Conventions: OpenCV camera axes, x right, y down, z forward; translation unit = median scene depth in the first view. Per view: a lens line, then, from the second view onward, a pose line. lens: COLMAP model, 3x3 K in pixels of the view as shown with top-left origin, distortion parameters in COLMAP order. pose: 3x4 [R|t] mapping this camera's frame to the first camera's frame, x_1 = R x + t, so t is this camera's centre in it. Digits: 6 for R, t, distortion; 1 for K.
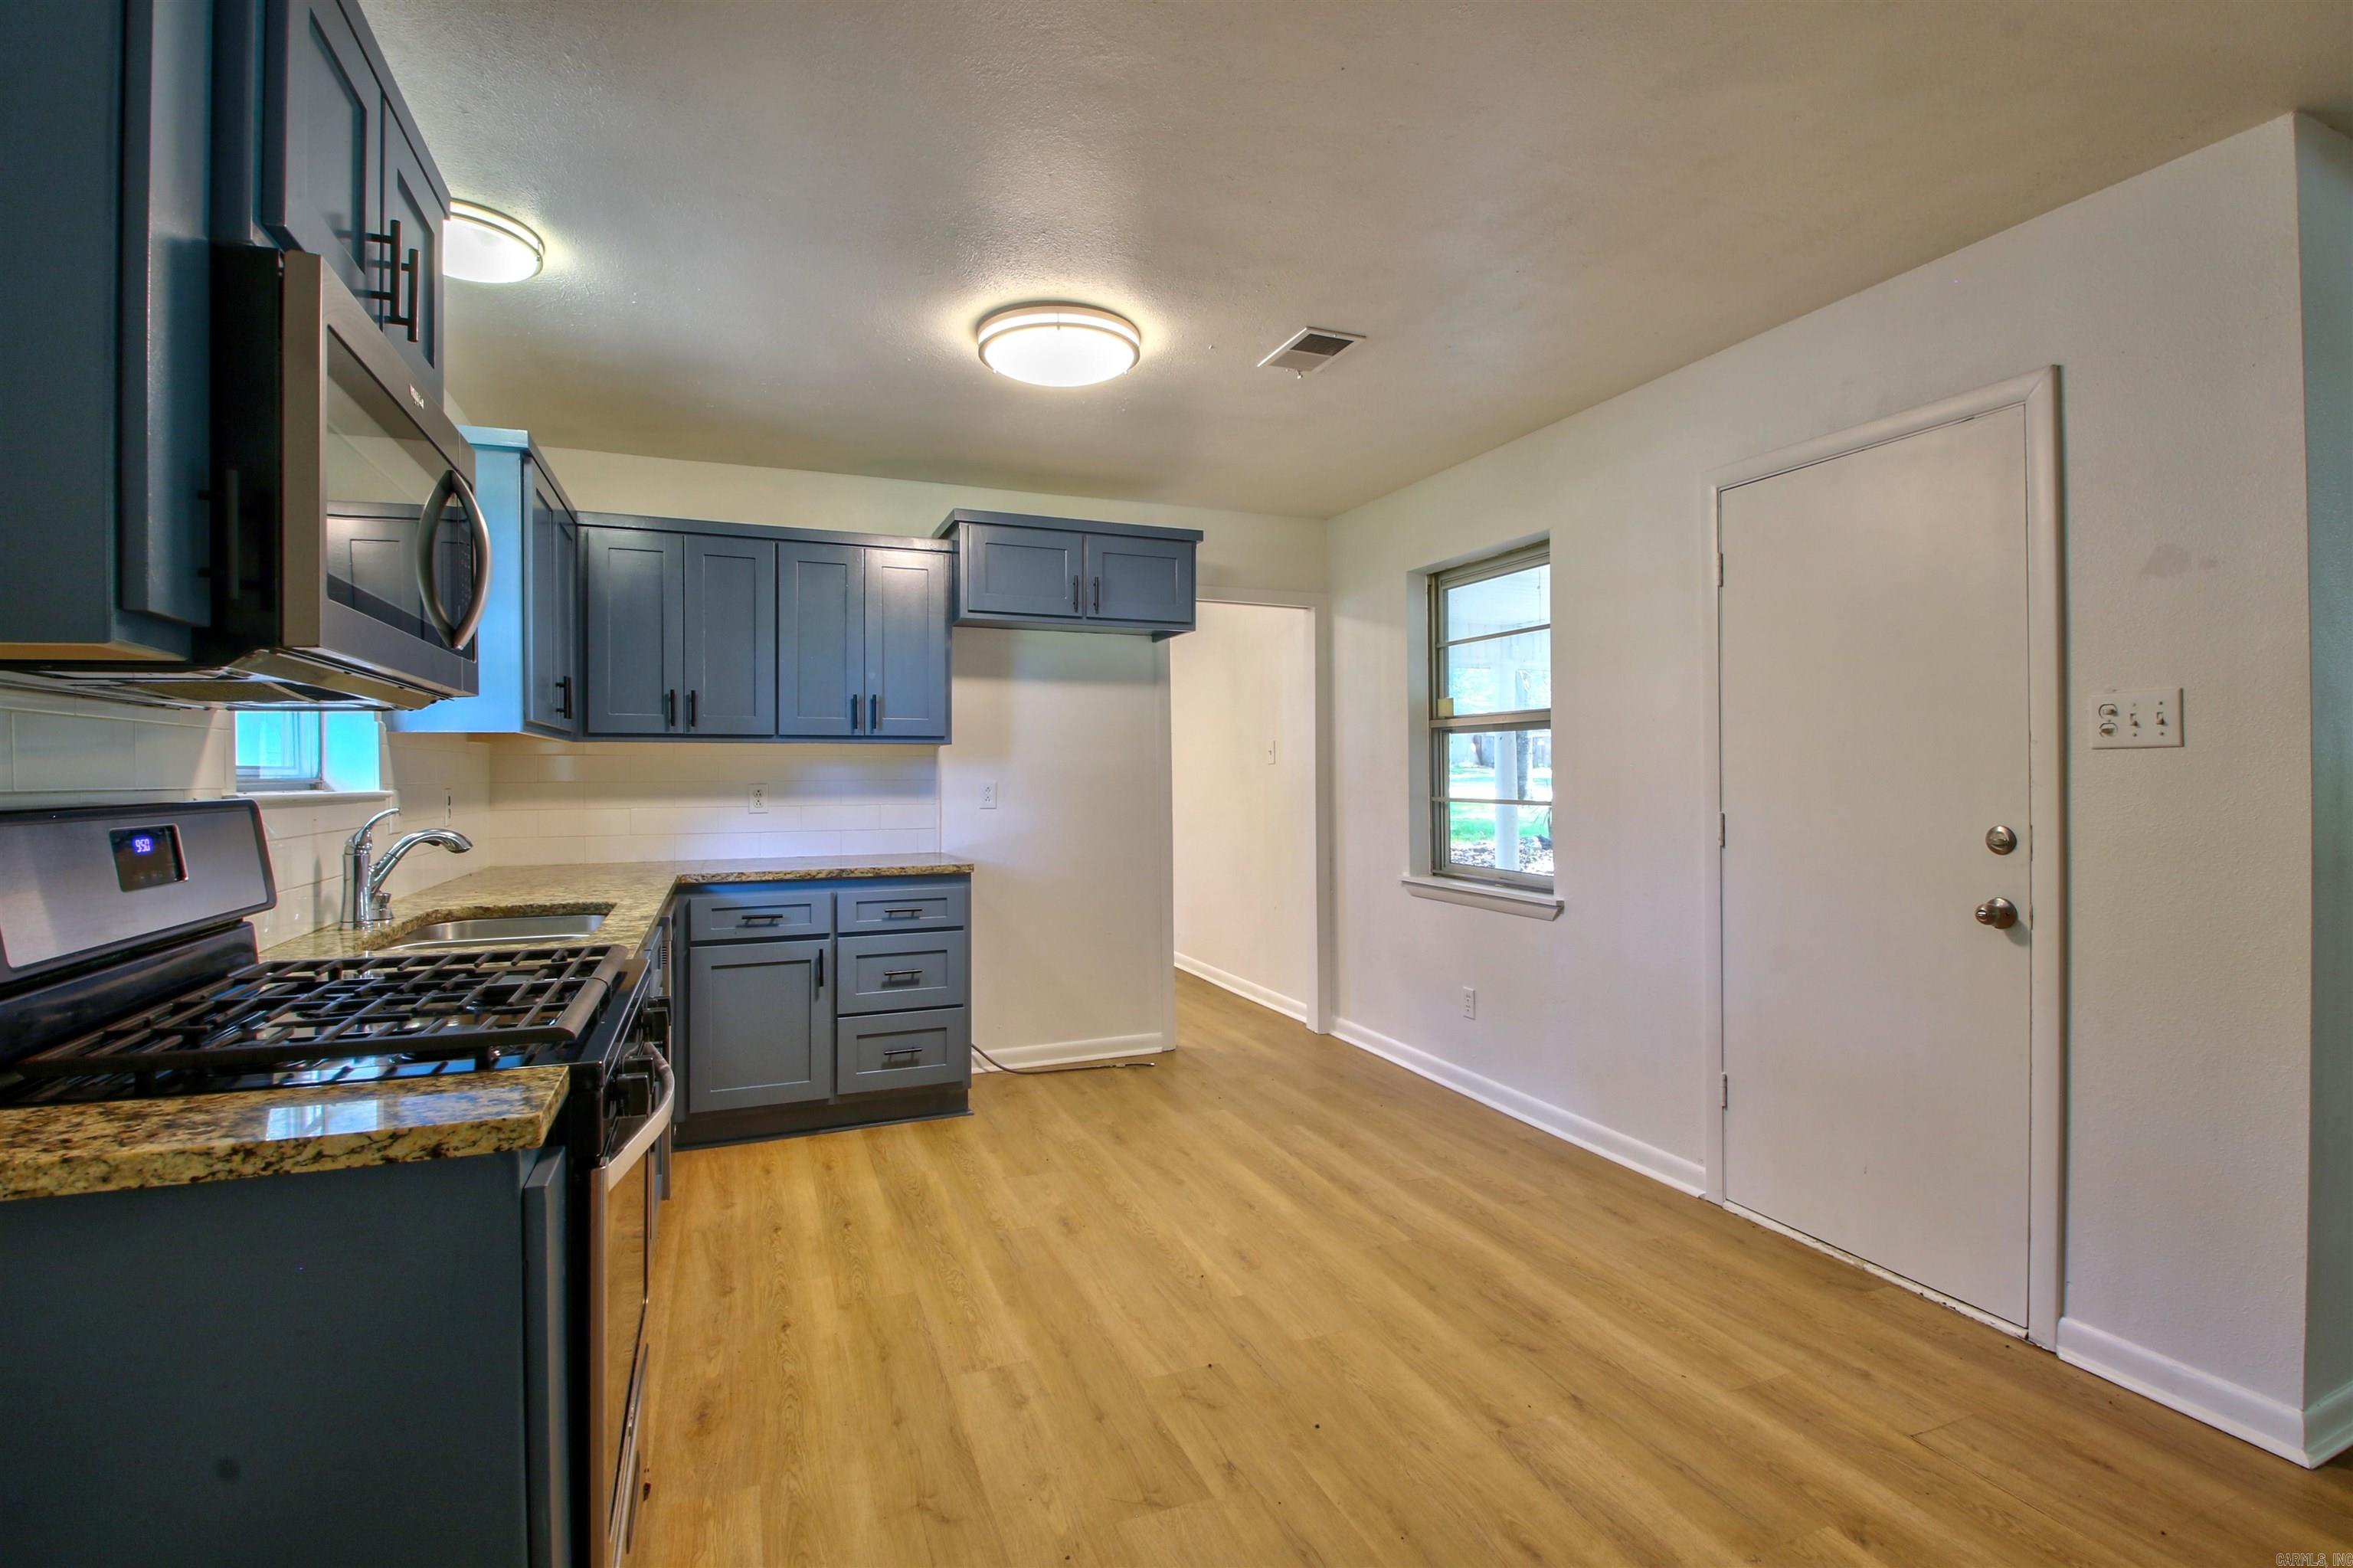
lens RADIAL K [[1098.8, 0, 1175.6], [0, 1098.8, 773.4], [0, 0, 1]] dist [0.017591, -0.028165]
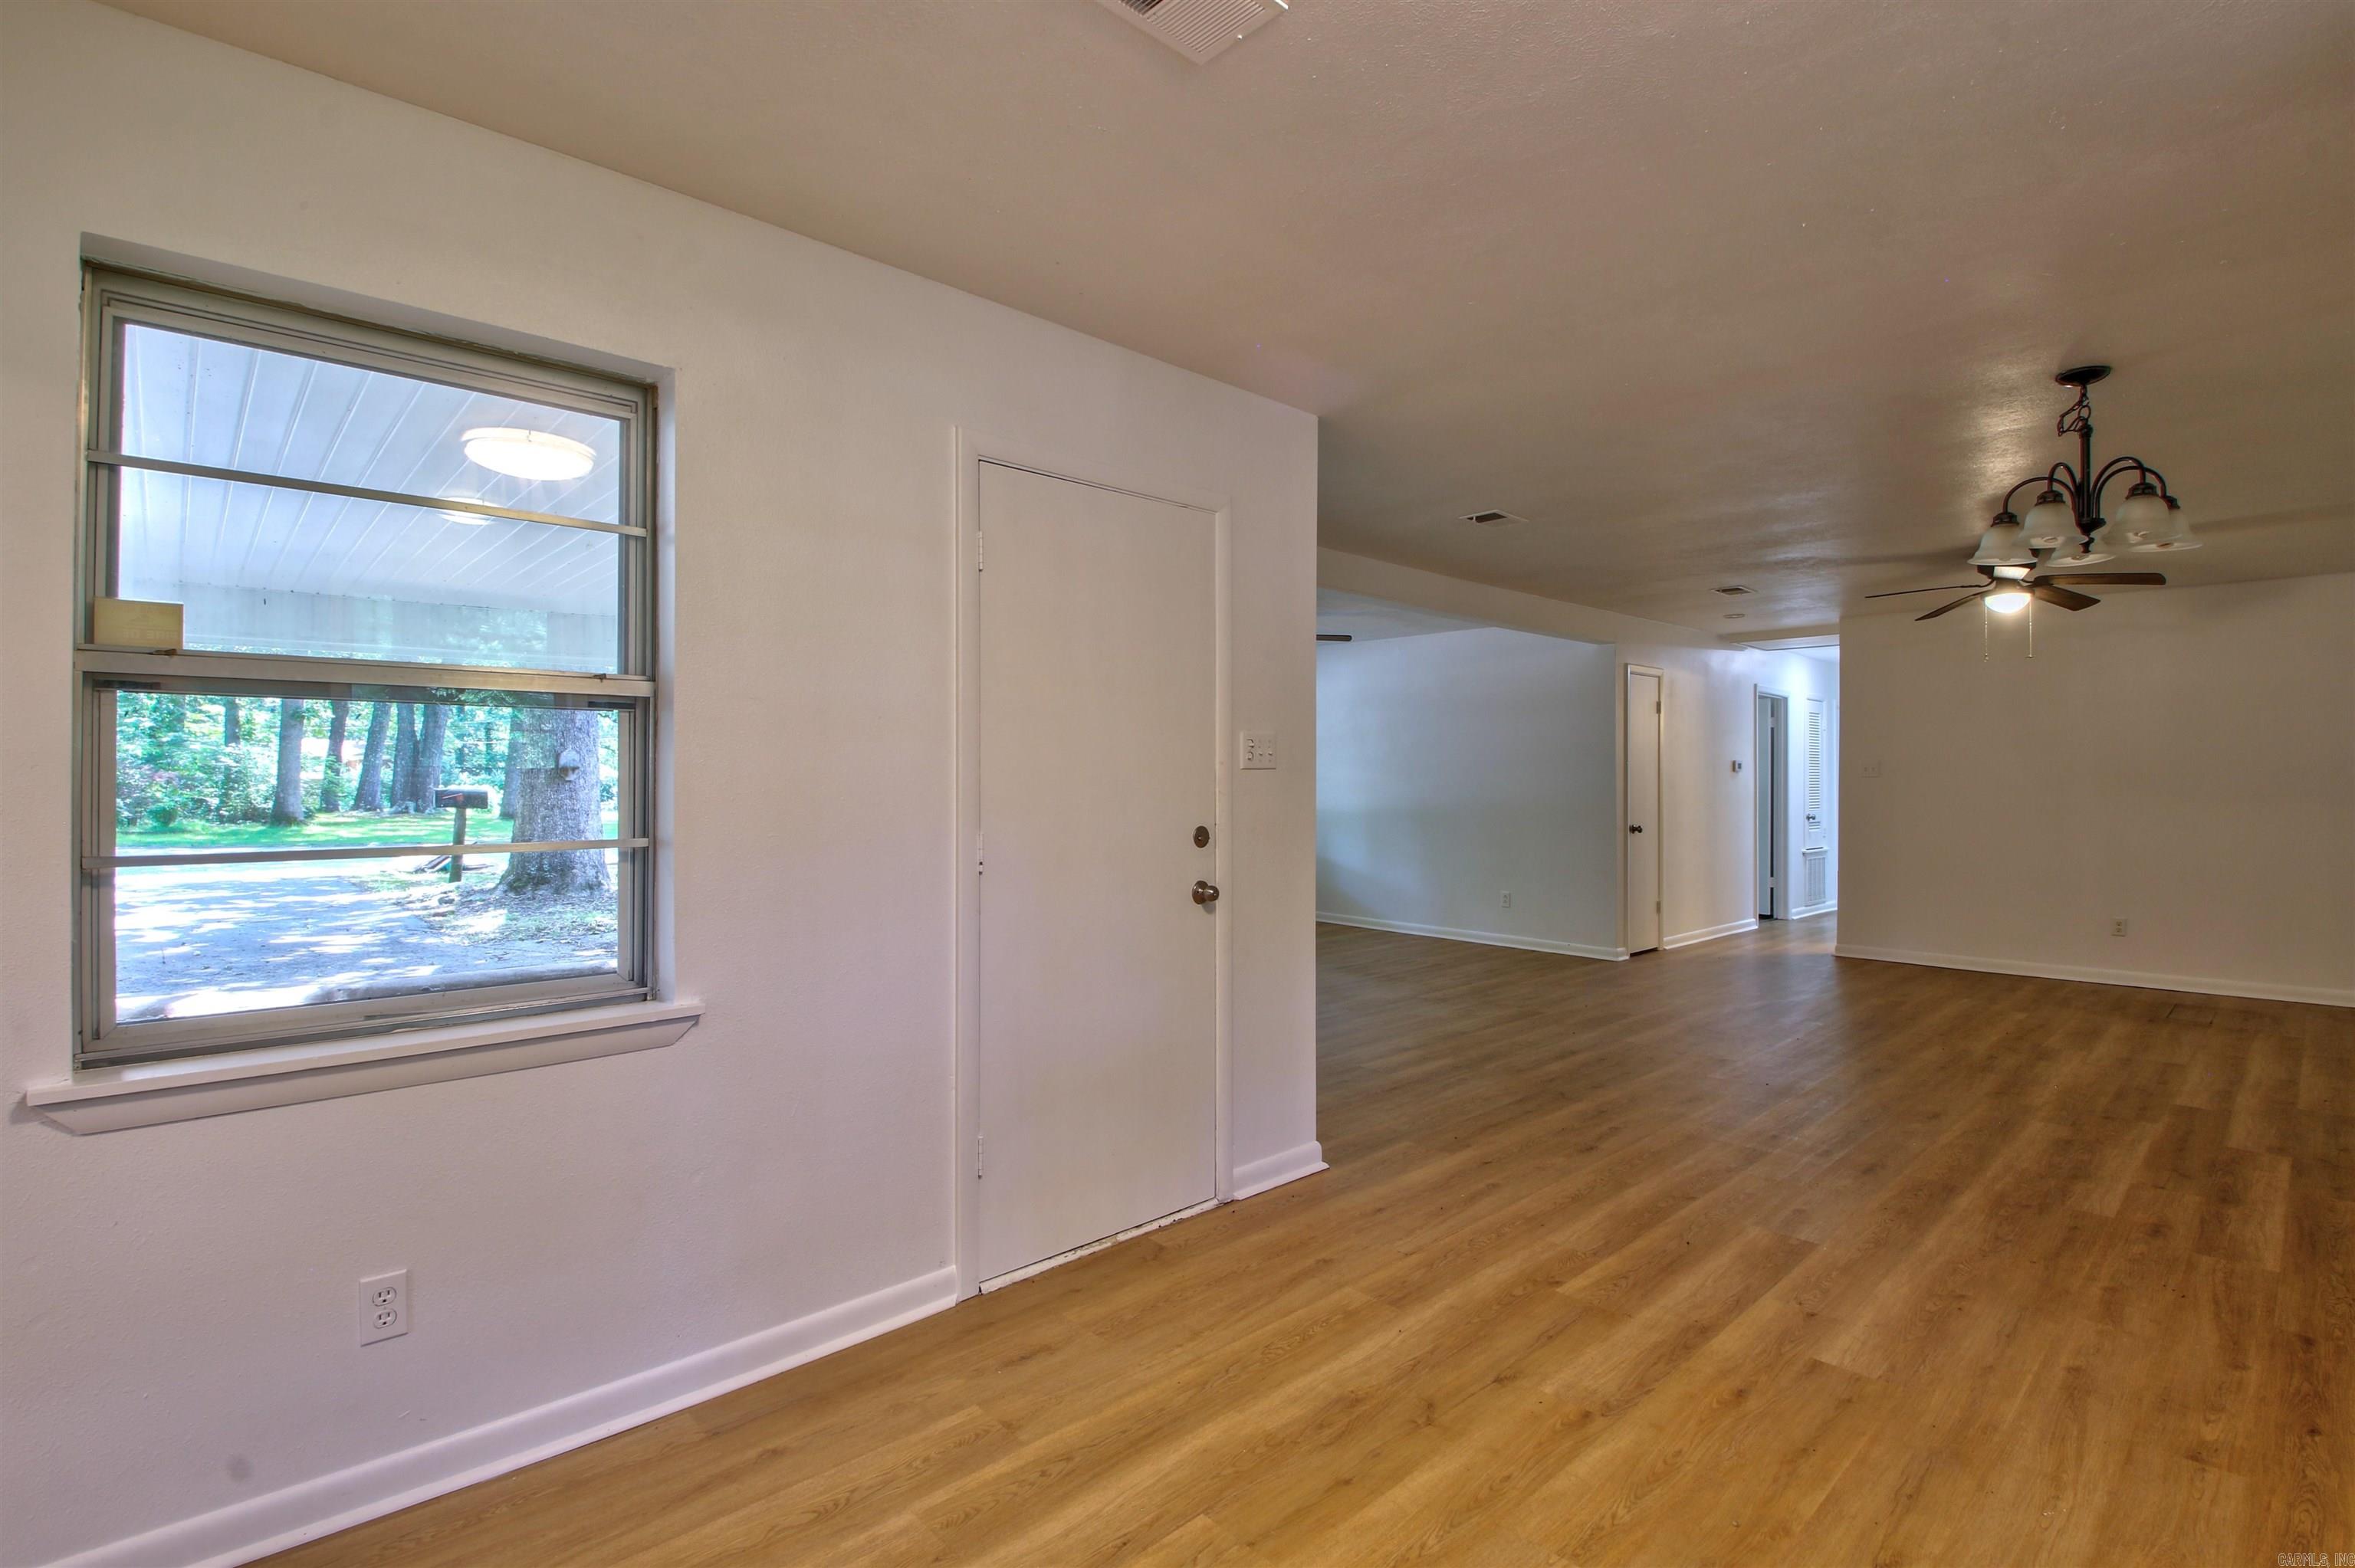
lens RADIAL K [[1104.8, 0, 1168.1], [0, 1104.8, 769.4], [0, 0, 1]] dist [0.018894, -0.032113]
pose [[-0.363187, 0.004903, 0.931703, -0.448811], [-0.000291, 0.999986, -0.005375, -0.012217], [-0.931716, -0.002223, -0.363181, 1.462472]]
